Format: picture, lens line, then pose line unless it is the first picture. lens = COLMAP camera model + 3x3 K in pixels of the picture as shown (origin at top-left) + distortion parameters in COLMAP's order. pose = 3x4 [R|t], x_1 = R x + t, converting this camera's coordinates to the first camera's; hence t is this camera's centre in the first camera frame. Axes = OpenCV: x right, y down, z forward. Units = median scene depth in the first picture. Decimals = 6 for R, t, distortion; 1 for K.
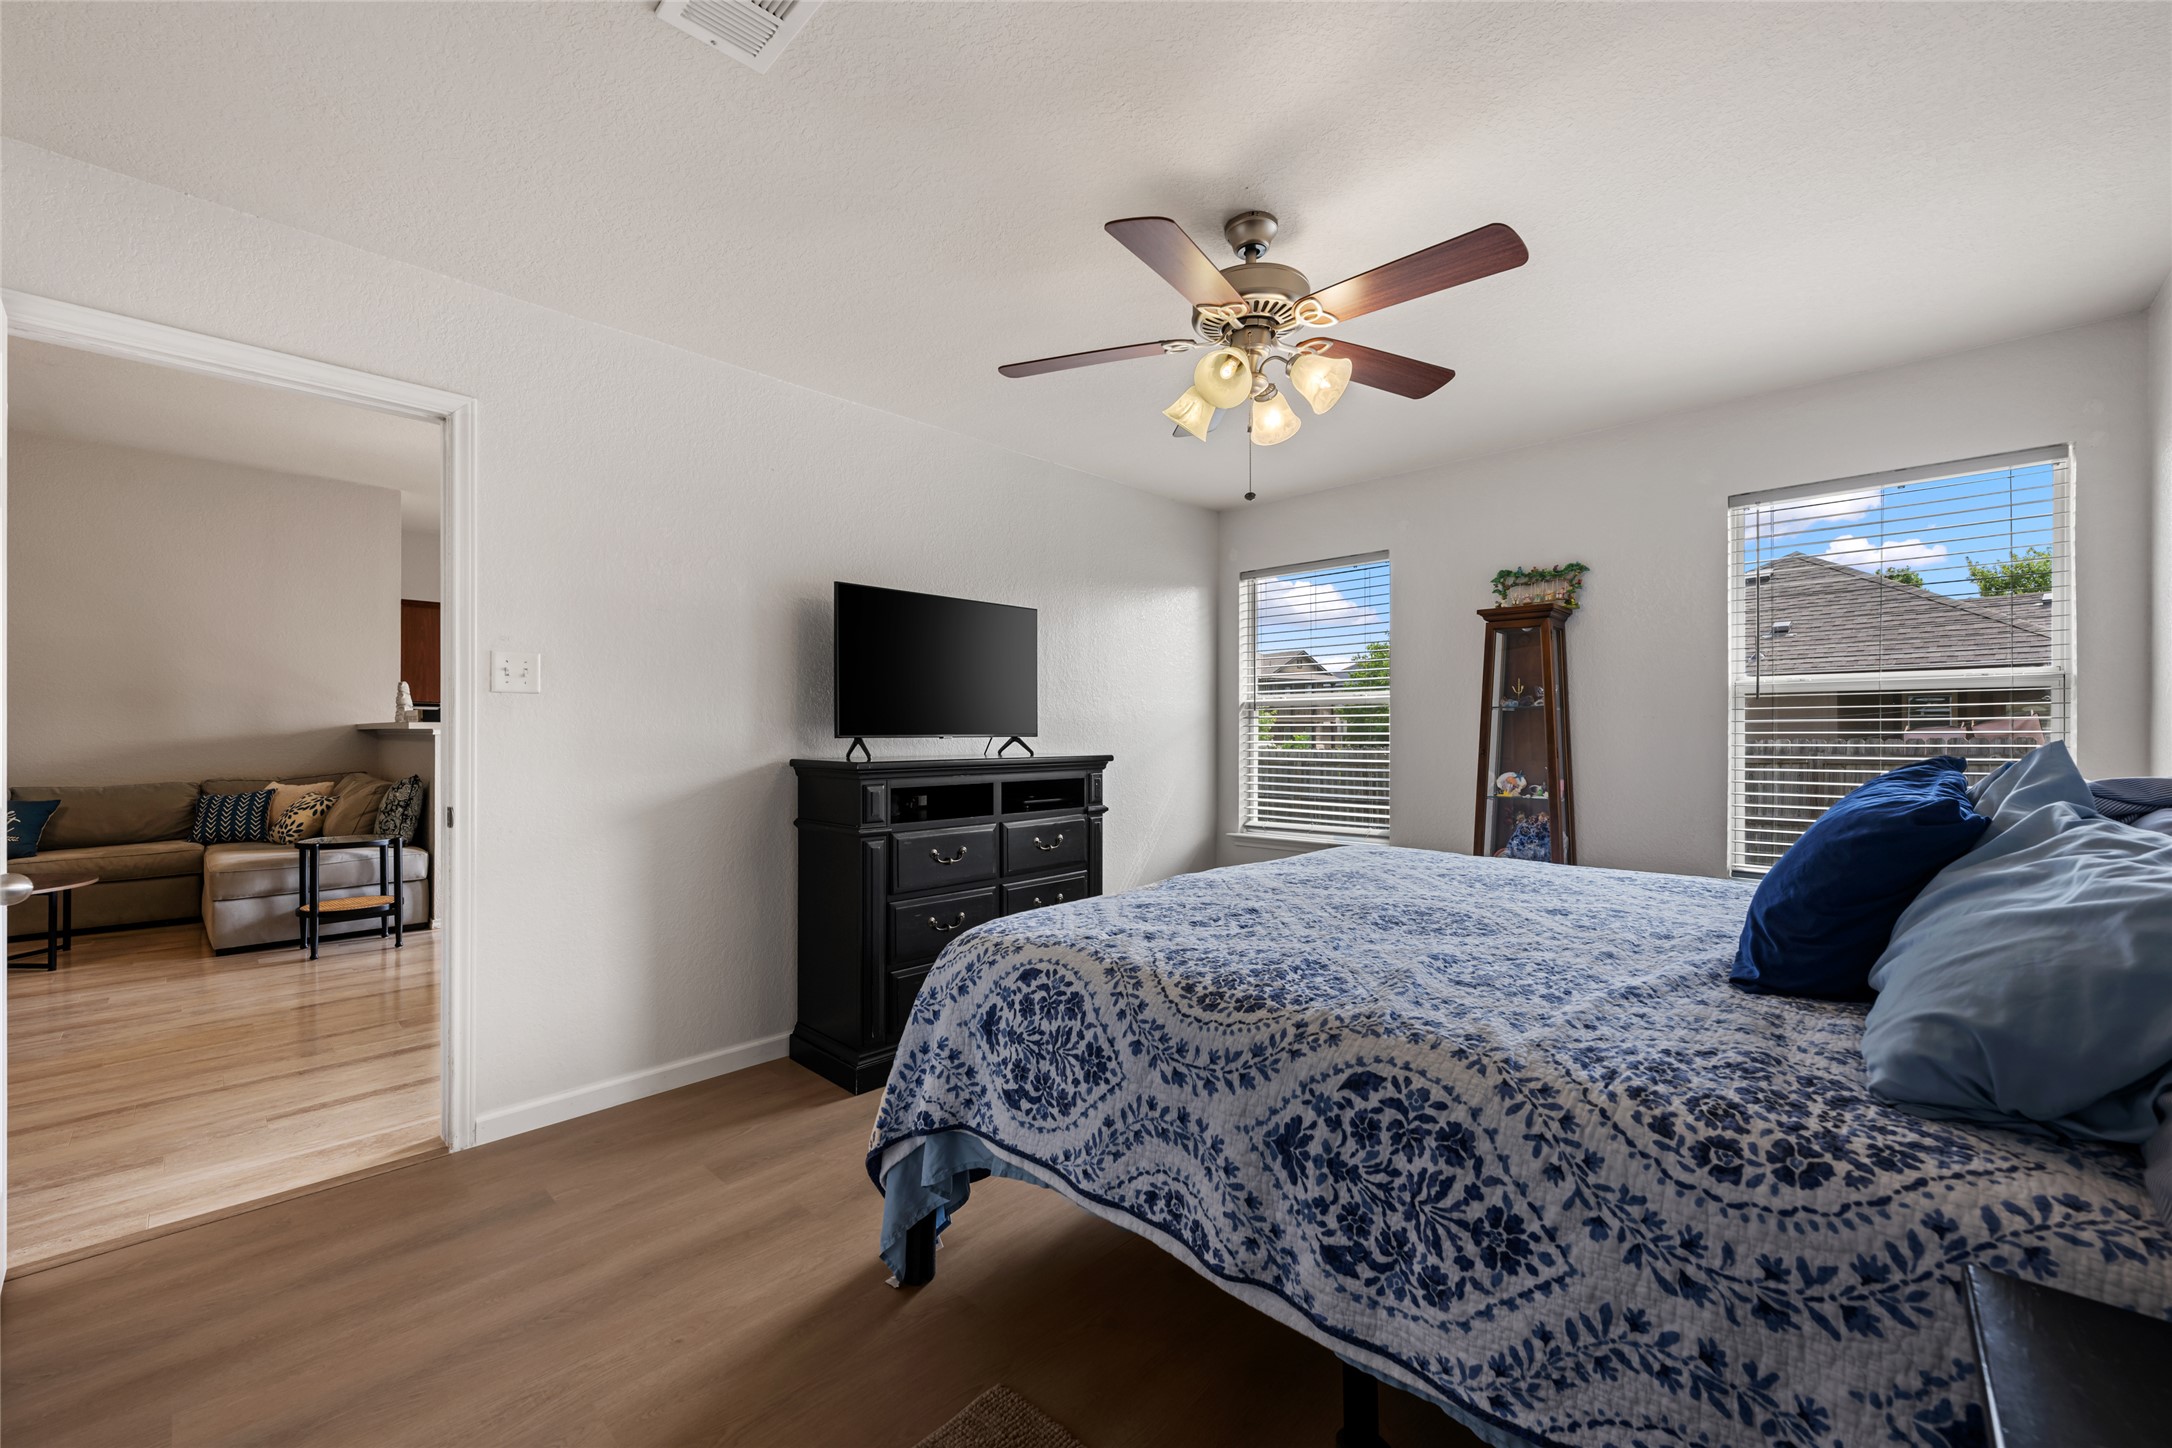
lens RADIAL K [[857.8, 0, 1087.9], [0, 857.8, 727.3], [0, 0, 1]] dist [-0.000872, -0.000231]
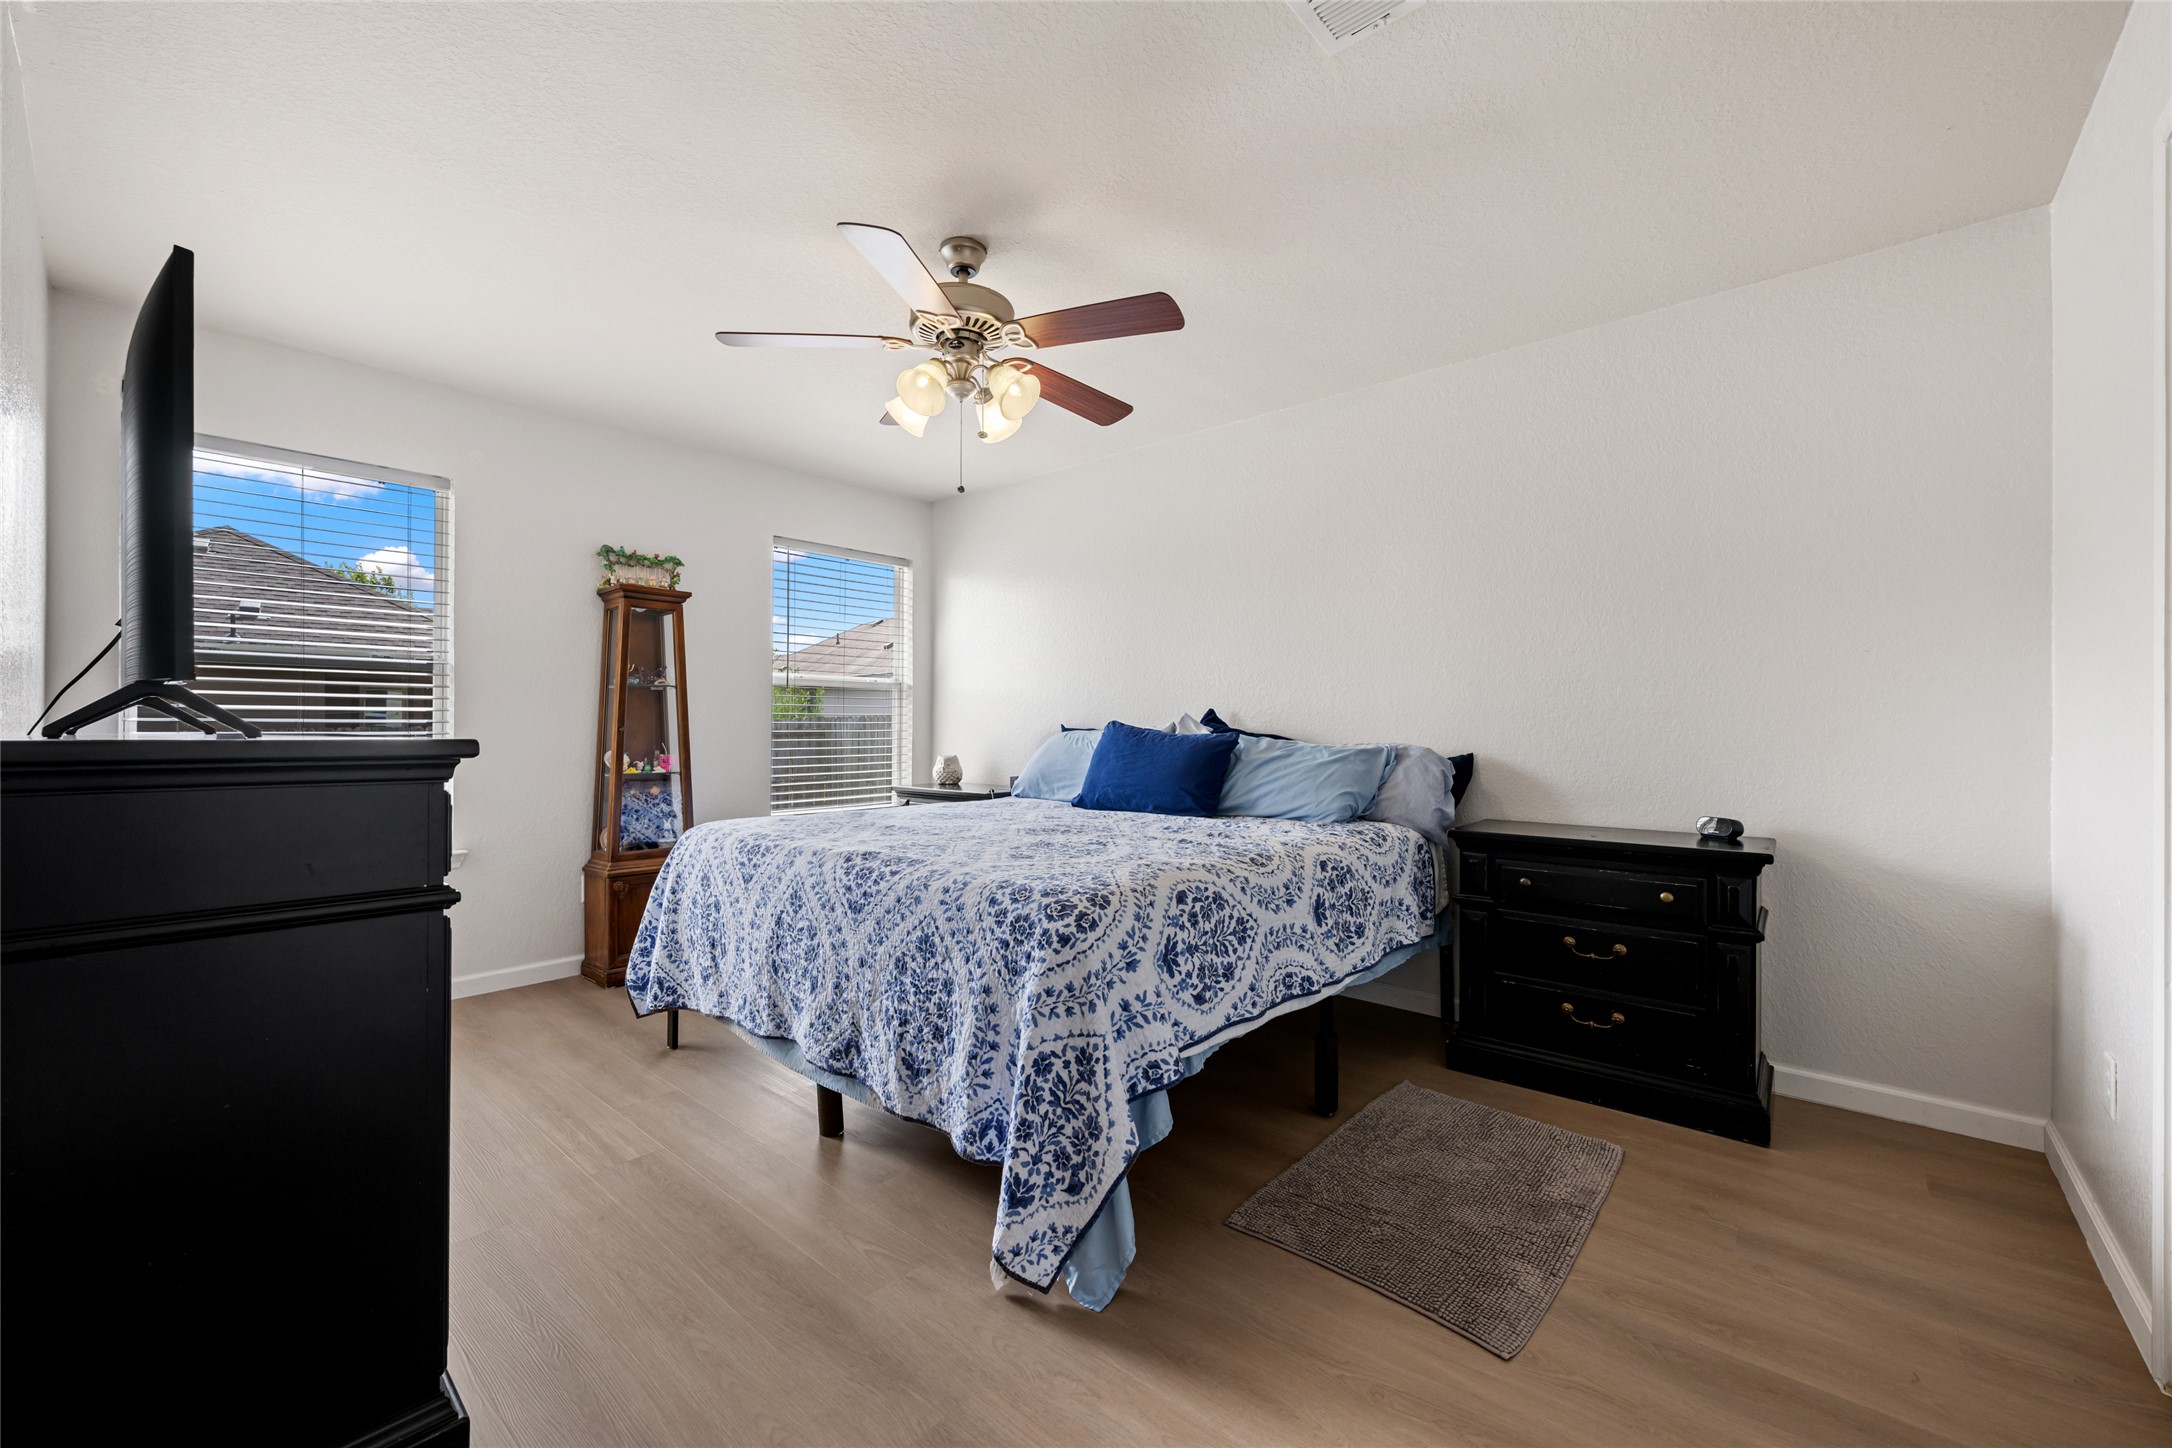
lens RADIAL K [[857.8, 0, 1081.0], [0, 857.8, 723.7], [0, 0, 1]] dist [-0.000872, -0.000231]
pose [[-0.036616, 0.005636, 0.999314, -1.268398], [-0.007705, 0.999953, -0.005922, 0.057499], [-0.999300, -0.007916, -0.036571, 1.200200]]
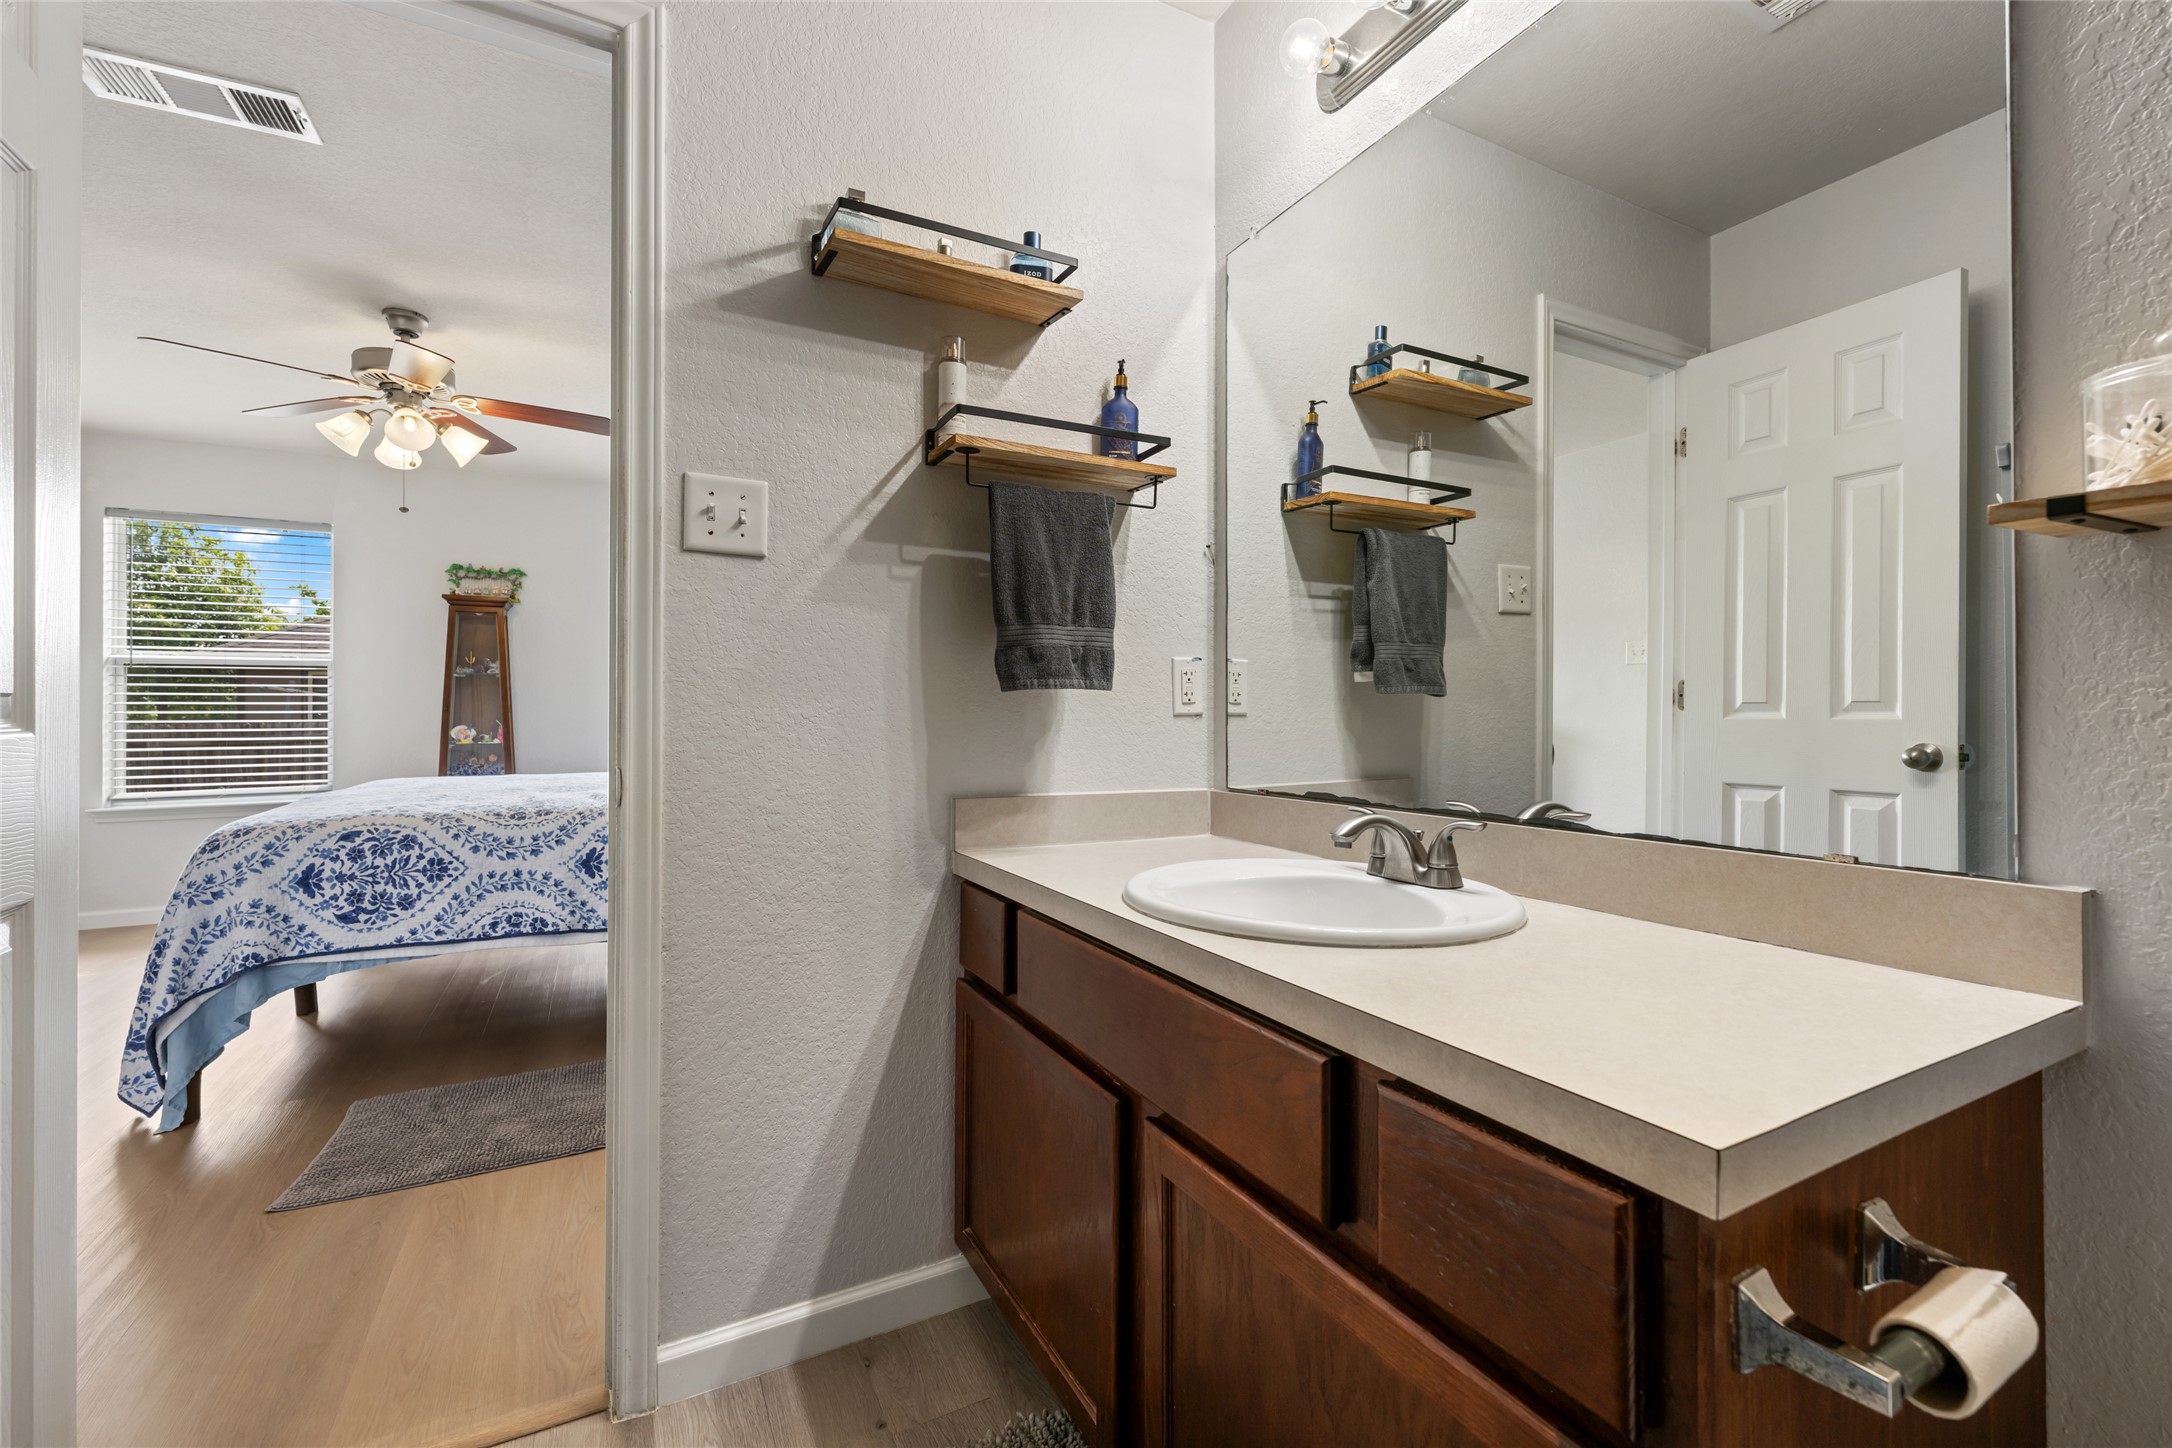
lens RADIAL K [[894.7, 0, 1076.1], [0, 894.7, 711.9], [0, 0, 1]] dist [0.000537, 0.000039]
pose [[0.318371, 0.000926, 0.947966, -1.134139], [-0.001701, 0.999998, -0.000406, 0.077158], [-0.947965, -0.001483, 0.318372, -0.665449]]
